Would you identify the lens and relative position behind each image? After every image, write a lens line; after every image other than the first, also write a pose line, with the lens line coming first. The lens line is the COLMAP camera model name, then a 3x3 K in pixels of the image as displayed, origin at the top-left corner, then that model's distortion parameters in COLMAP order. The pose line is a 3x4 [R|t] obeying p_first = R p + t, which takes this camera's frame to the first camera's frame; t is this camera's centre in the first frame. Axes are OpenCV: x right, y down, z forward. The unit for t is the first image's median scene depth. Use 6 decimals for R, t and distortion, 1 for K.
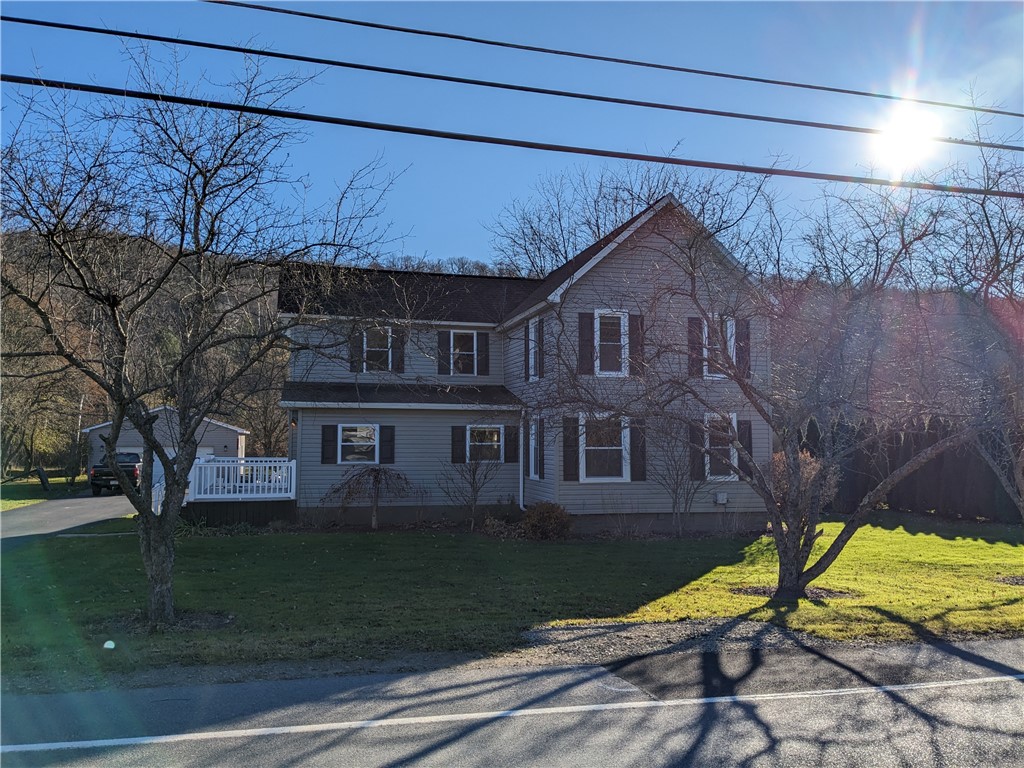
lens RADIAL K [[819.4, 0, 516.3], [0, 819.4, 386.9], [0, 0, 1]] dist [0.073427, -0.096096]
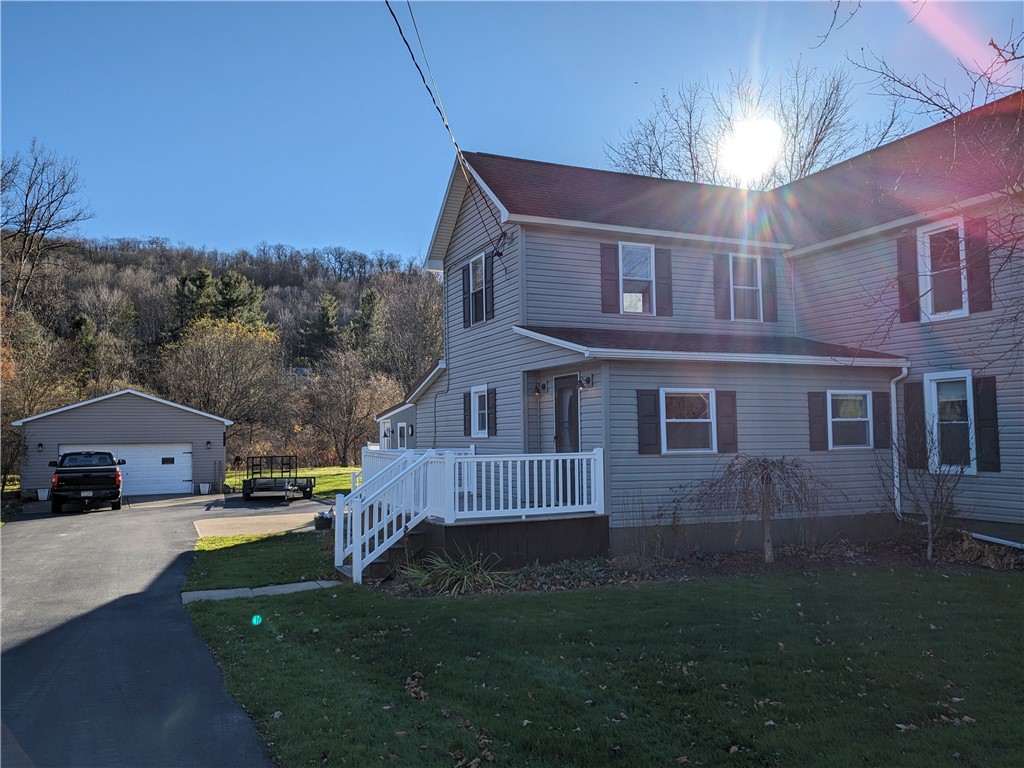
lens RADIAL K [[819.4, 0, 505.2], [0, 819.4, 372.9], [0, 0, 1]] dist [0.073427, -0.096096]
pose [[0.987327, -0.002520, 0.158676, -0.425201], [0.004774, 0.999893, -0.013826, 0.042108], [-0.158624, 0.014408, 0.987234, 0.424395]]
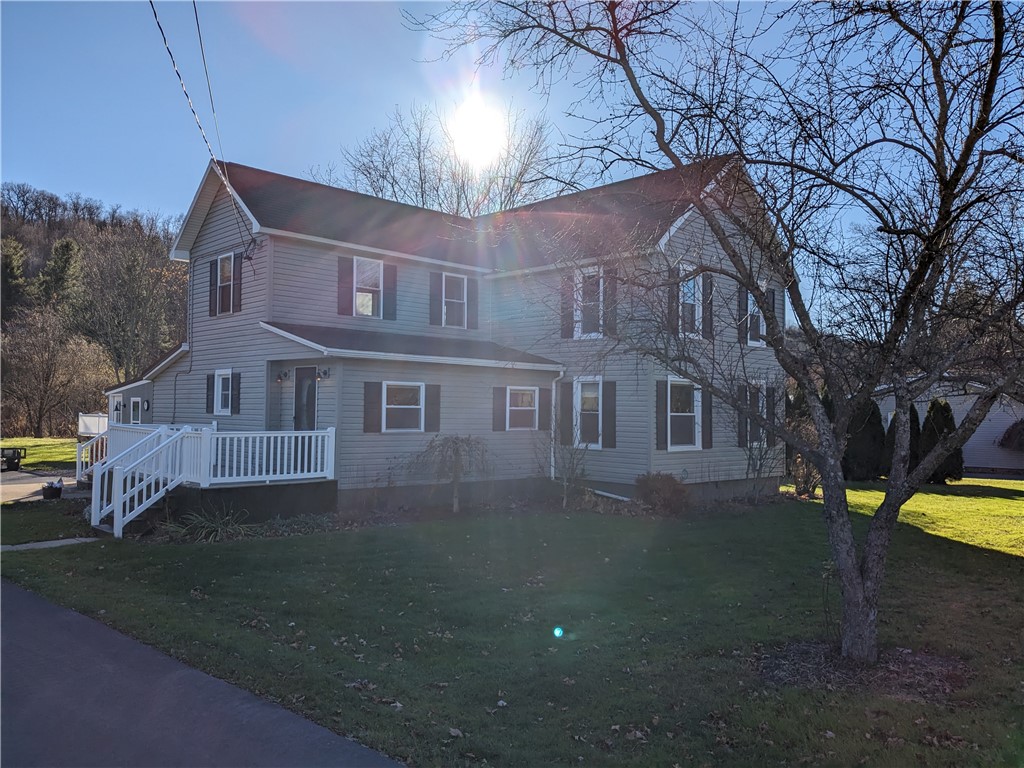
lens RADIAL K [[819.4, 0, 521.5], [0, 819.4, 387.5], [0, 0, 1]] dist [0.073427, -0.096096]
pose [[0.872842, 0.022685, 0.487476, -0.479095], [-0.042206, 0.998685, 0.029096, 0.023451], [-0.486175, -0.045970, 0.872652, 0.265592]]
